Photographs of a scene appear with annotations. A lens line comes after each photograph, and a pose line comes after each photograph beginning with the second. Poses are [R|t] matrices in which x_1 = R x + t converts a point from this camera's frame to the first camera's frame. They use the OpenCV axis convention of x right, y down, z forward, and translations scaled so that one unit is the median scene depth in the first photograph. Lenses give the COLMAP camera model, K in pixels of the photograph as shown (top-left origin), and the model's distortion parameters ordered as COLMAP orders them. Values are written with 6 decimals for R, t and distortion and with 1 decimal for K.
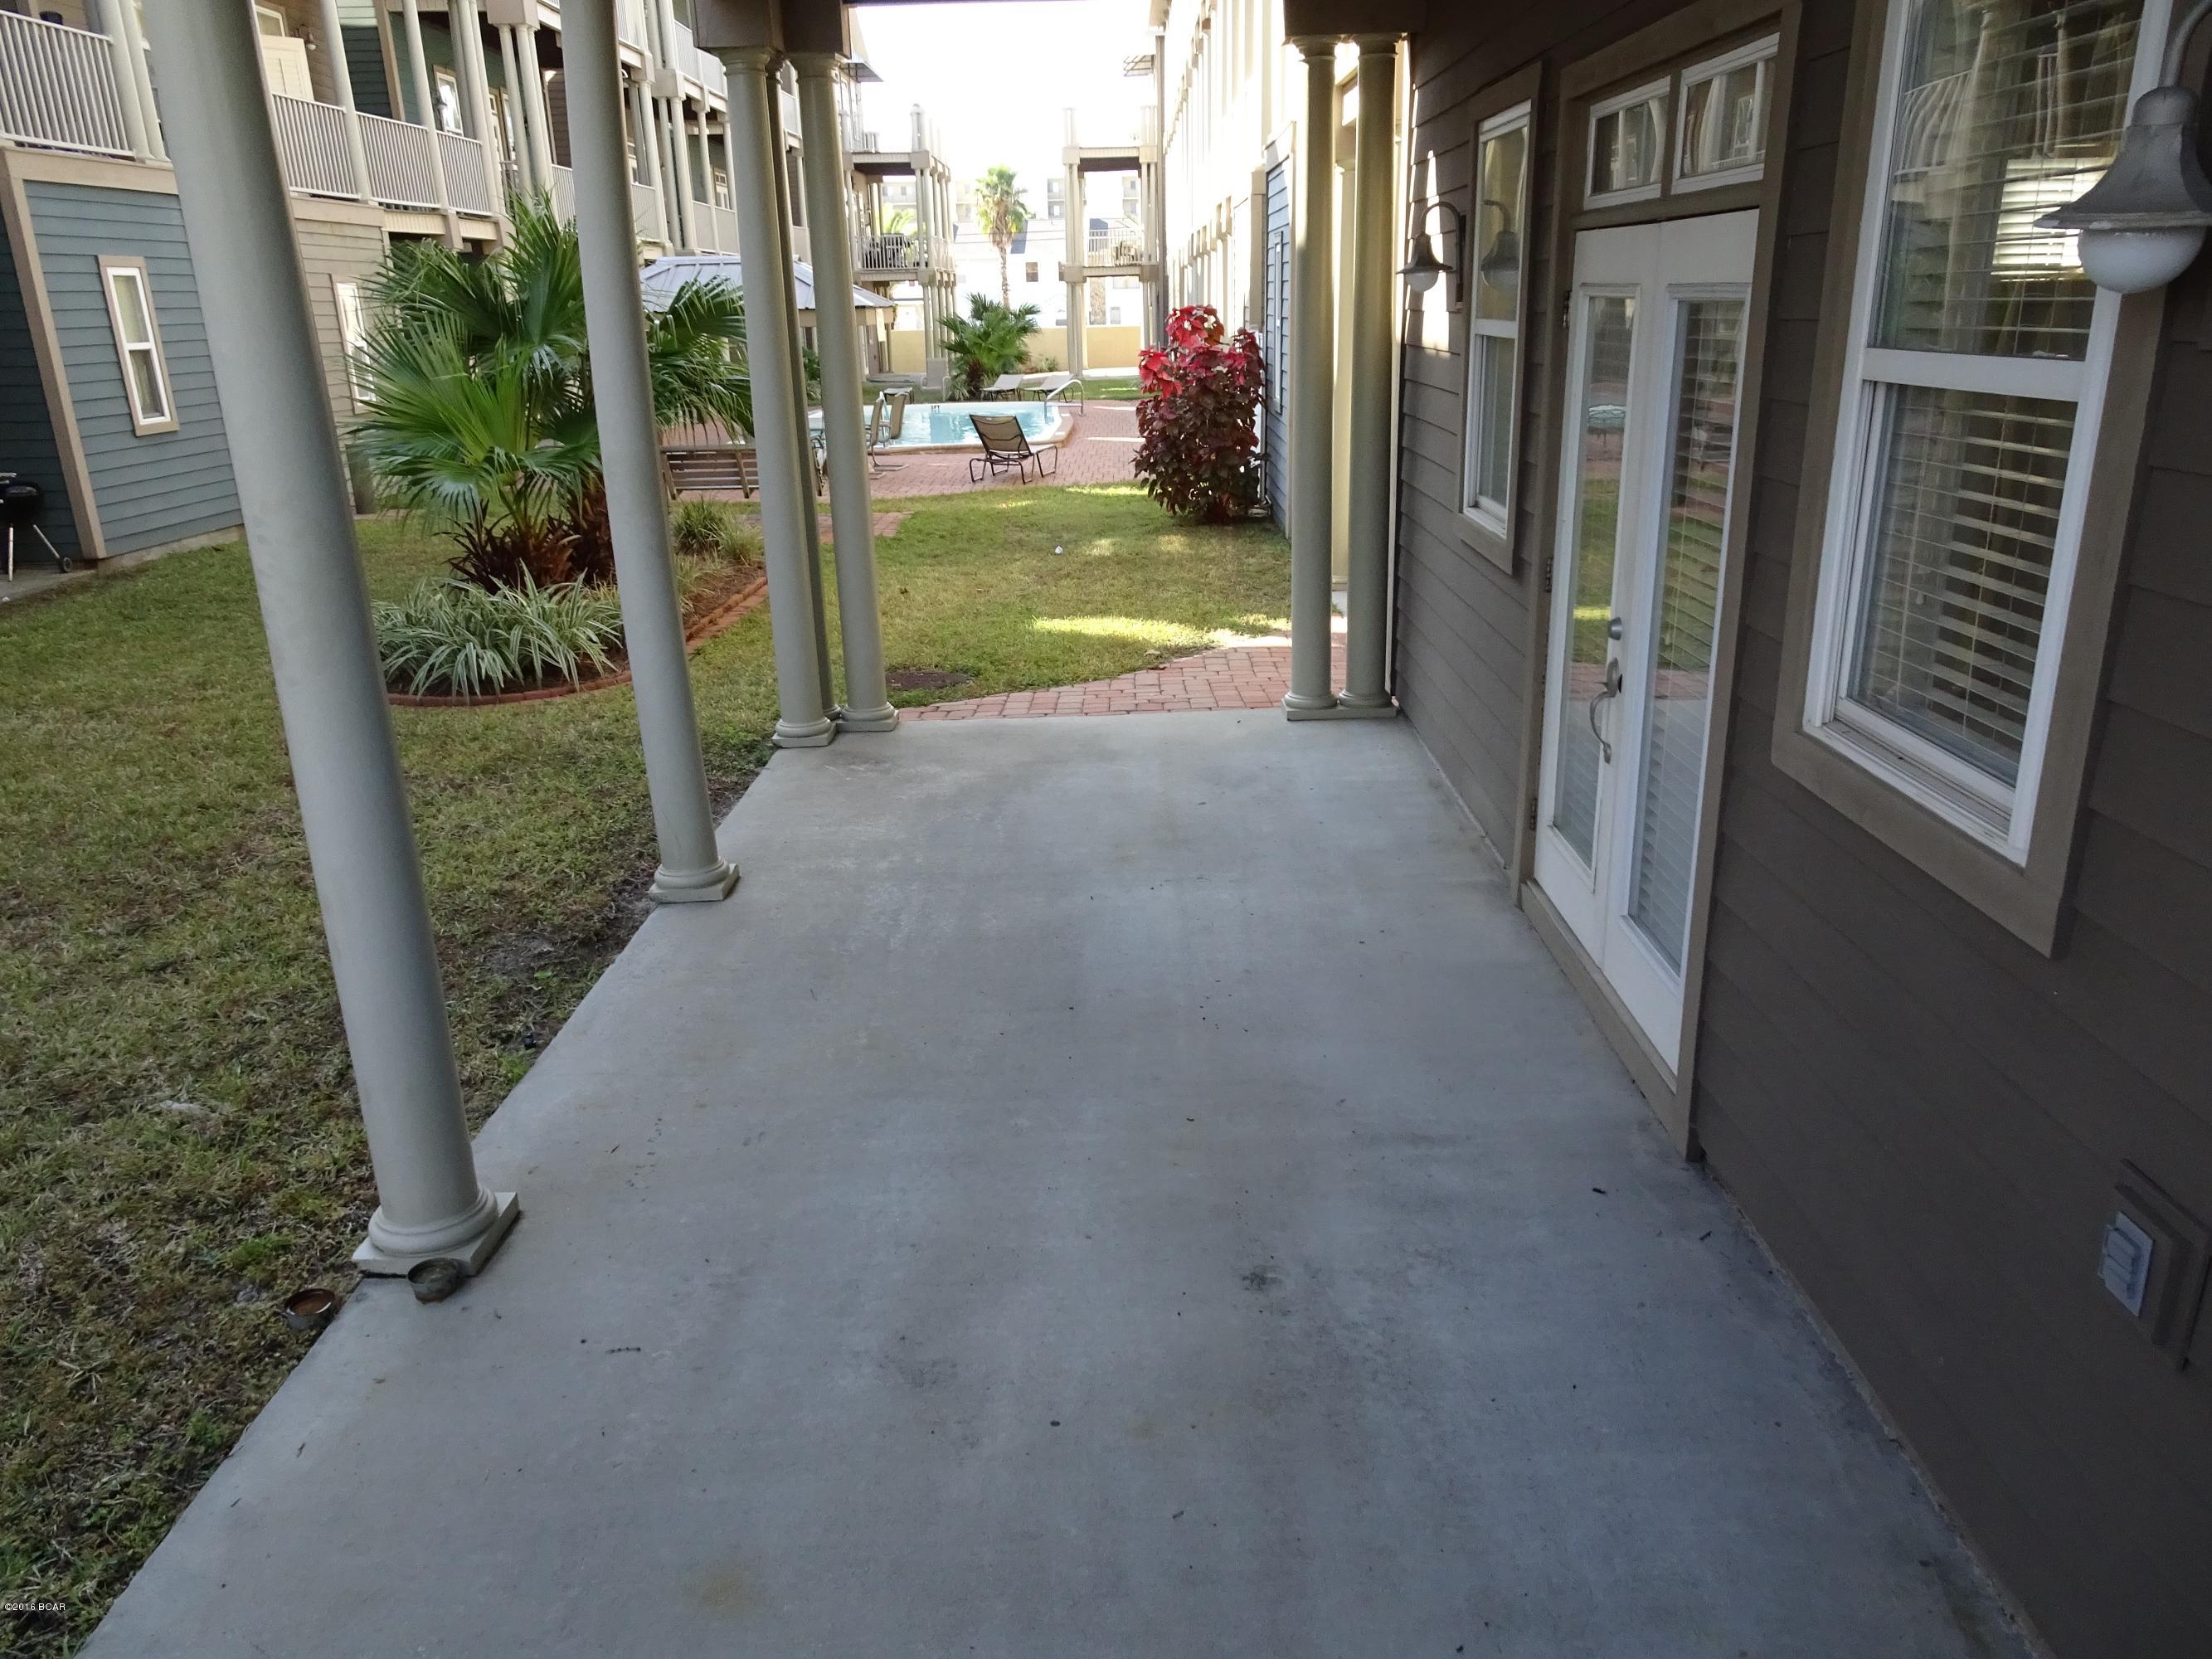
lens RADIAL K [[1580.8, 0, 1061.8], [0, 1580.8, 833.6], [0, 0, 1]] dist [0.003975, 0.004047]
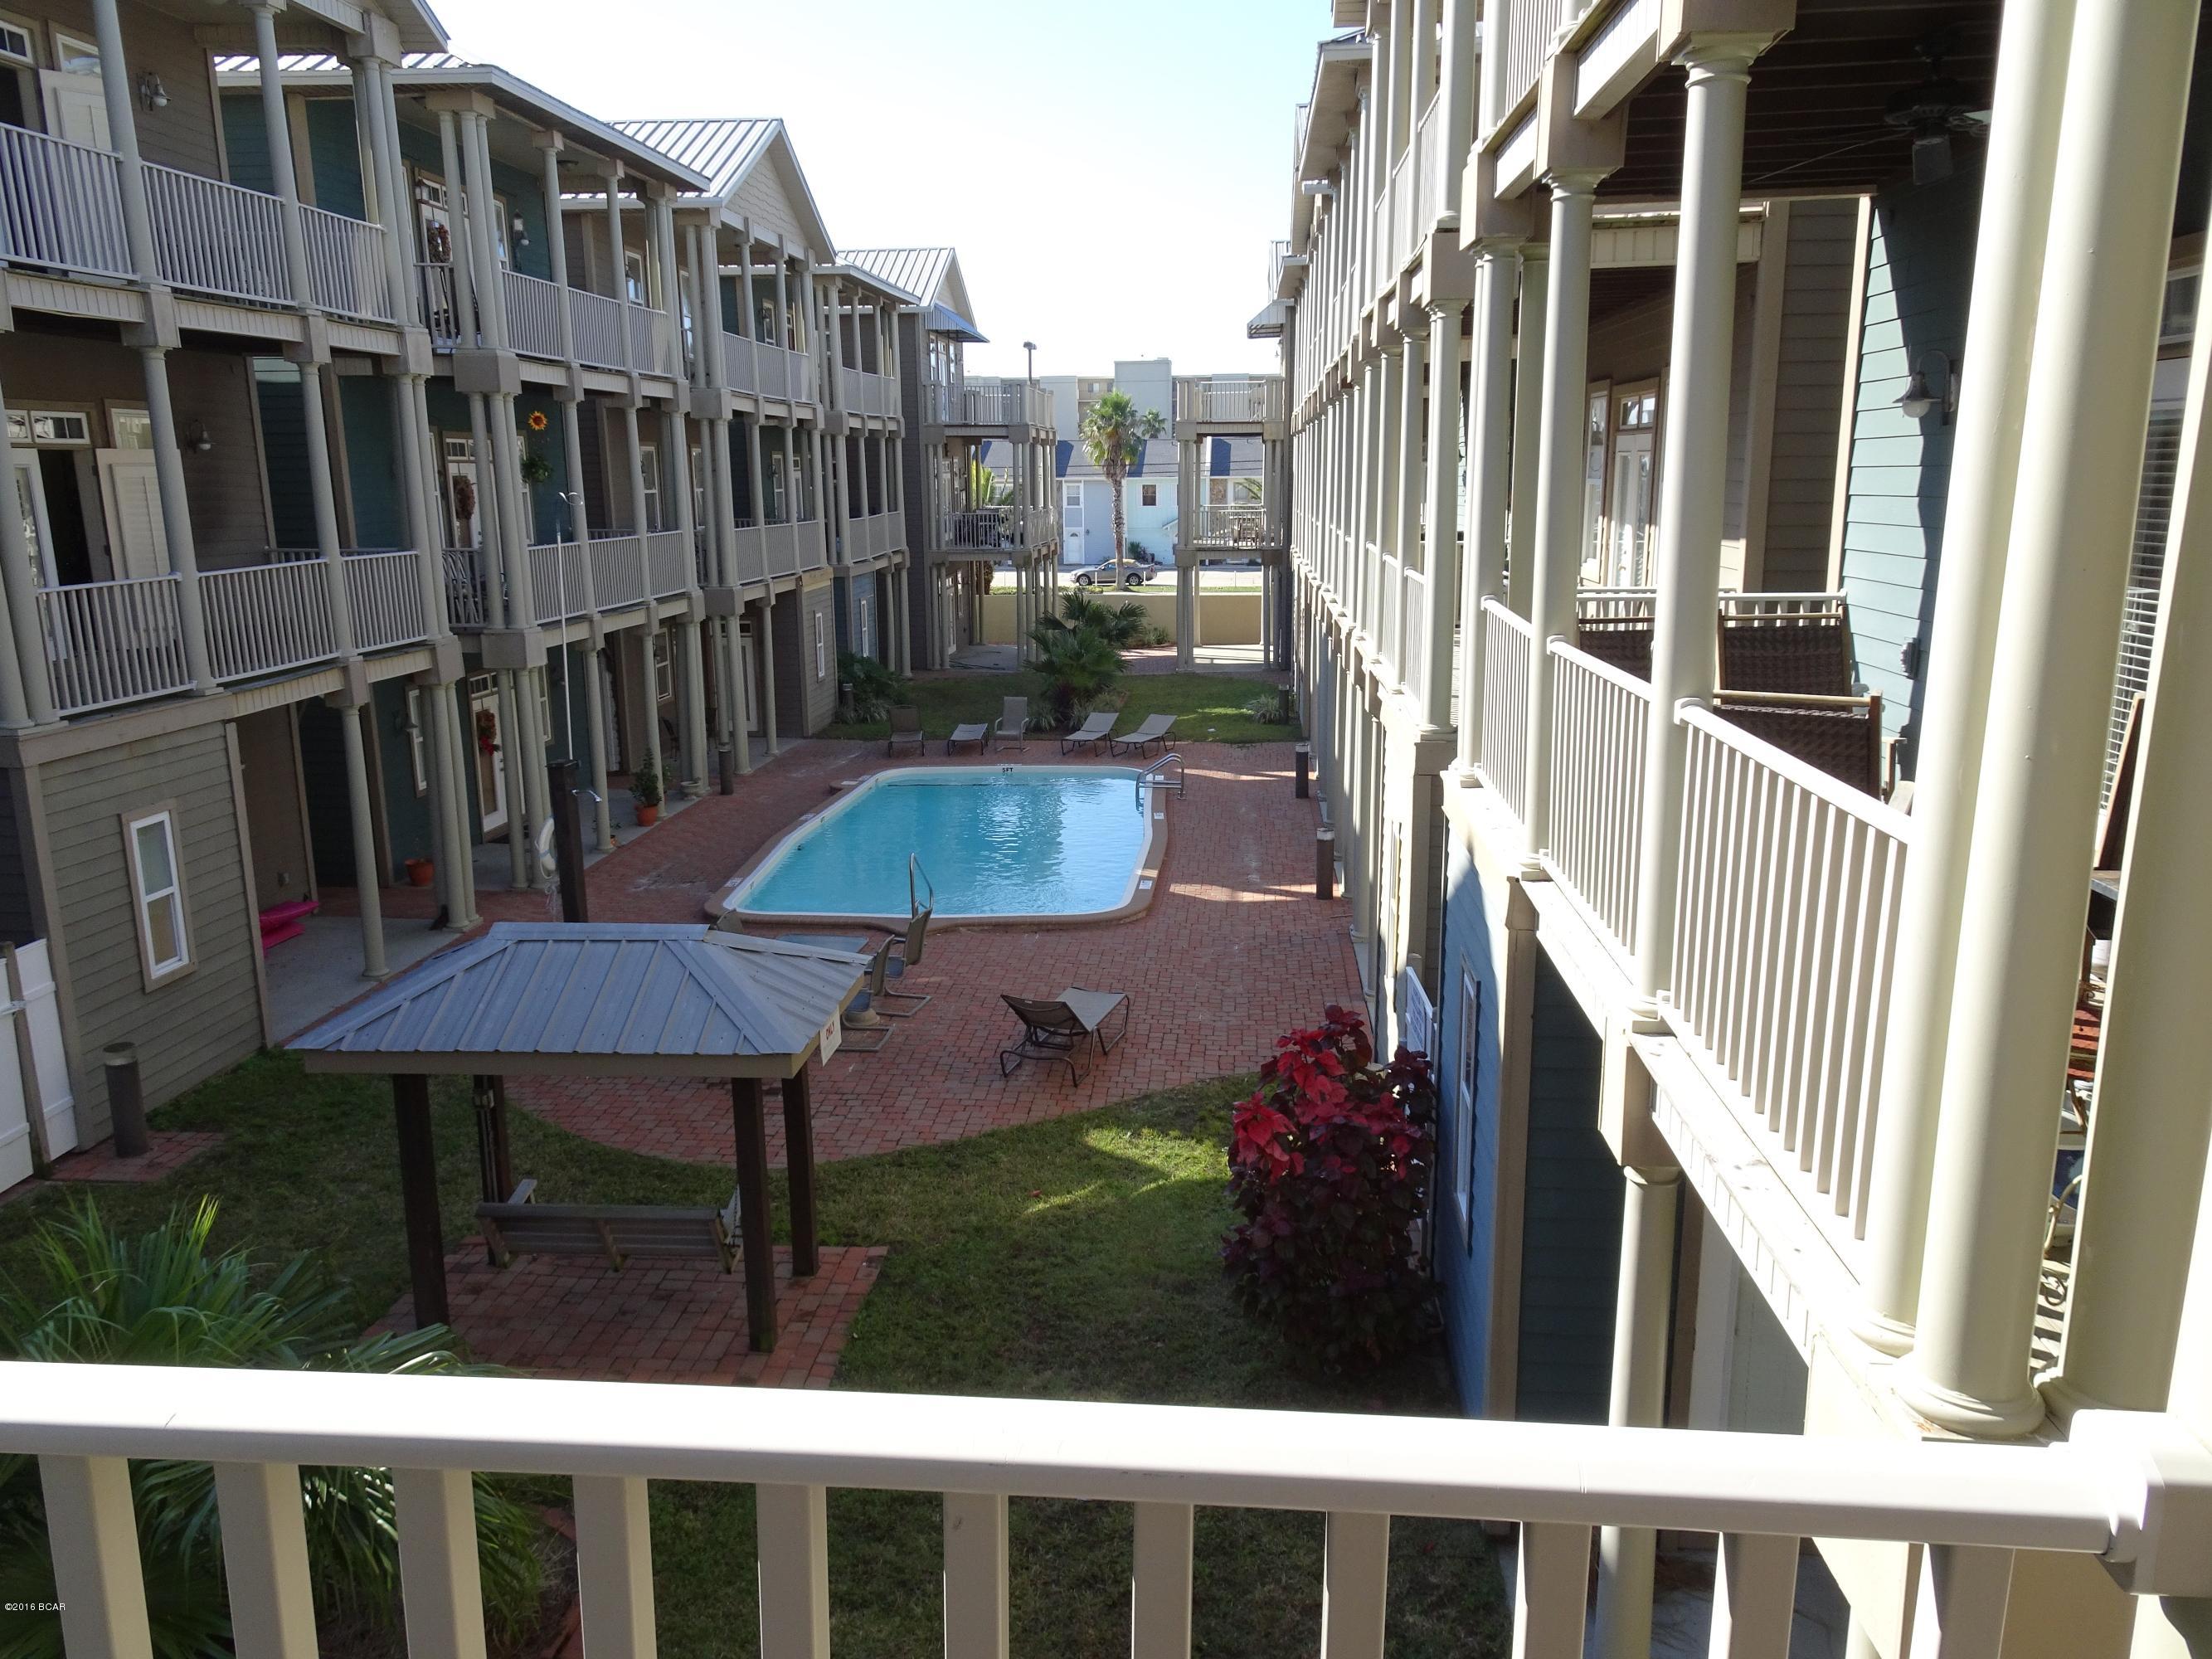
lens RADIAL K [[1630.7, 0, 1106.0], [0, 1630.7, 829.5], [0, 0, 1]] dist [0.016149, -0.000231]
pose [[0.998659, 0.030736, -0.041649, 0.016341], [-0.035135, 0.993379, -0.109380, -0.270225], [0.038011, 0.110697, 0.993127, 0.266420]]
